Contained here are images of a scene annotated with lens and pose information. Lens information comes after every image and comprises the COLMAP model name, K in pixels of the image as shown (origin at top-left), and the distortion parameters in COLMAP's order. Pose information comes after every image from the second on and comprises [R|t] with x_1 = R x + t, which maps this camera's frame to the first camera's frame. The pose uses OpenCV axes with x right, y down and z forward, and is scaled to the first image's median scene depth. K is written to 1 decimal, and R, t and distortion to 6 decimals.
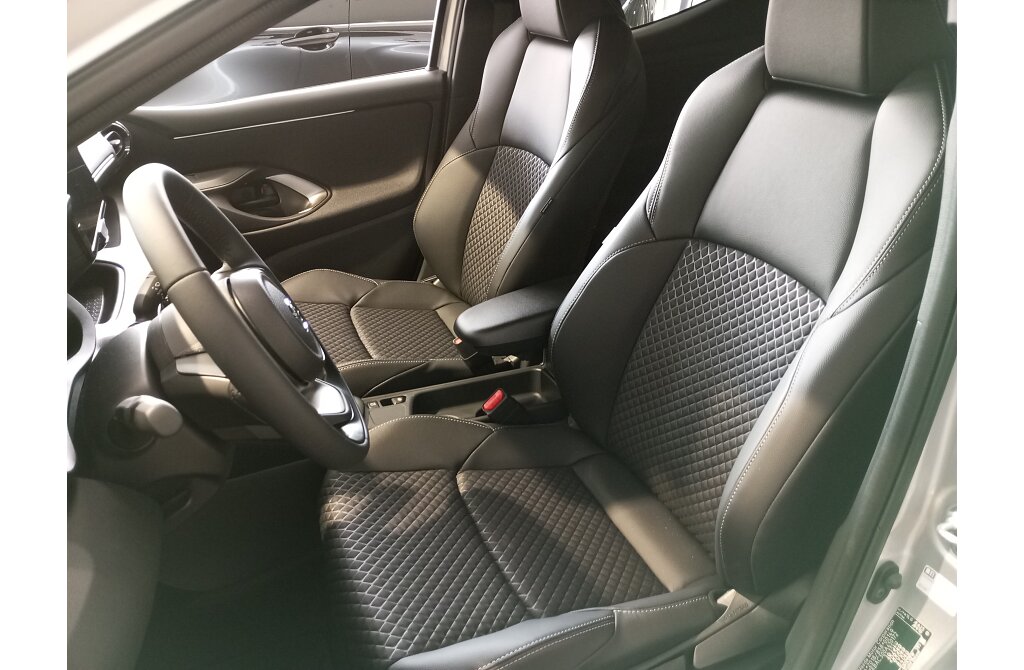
lens RADIAL K [[720.1, 0, 512.0], [0, 720.1, 335.0], [0, 0, 1]] dist [0.008511, 0.002679]
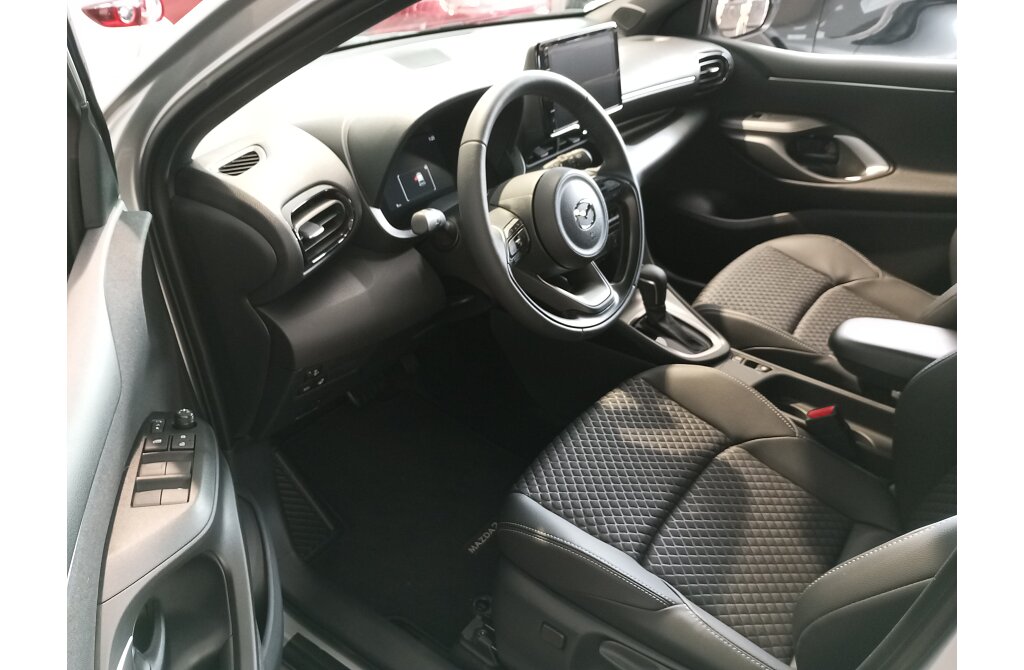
lens RADIAL K [[720.1, 0, 512.0], [0, 720.1, 335.0], [0, 0, 1]] dist [0.008511, 0.002679]
pose [[0.526616, 0.463939, -0.712346, 0.337897], [-0.414092, 0.871812, 0.261671, -0.066078], [0.742431, 0.157177, 0.651223, 0.063429]]
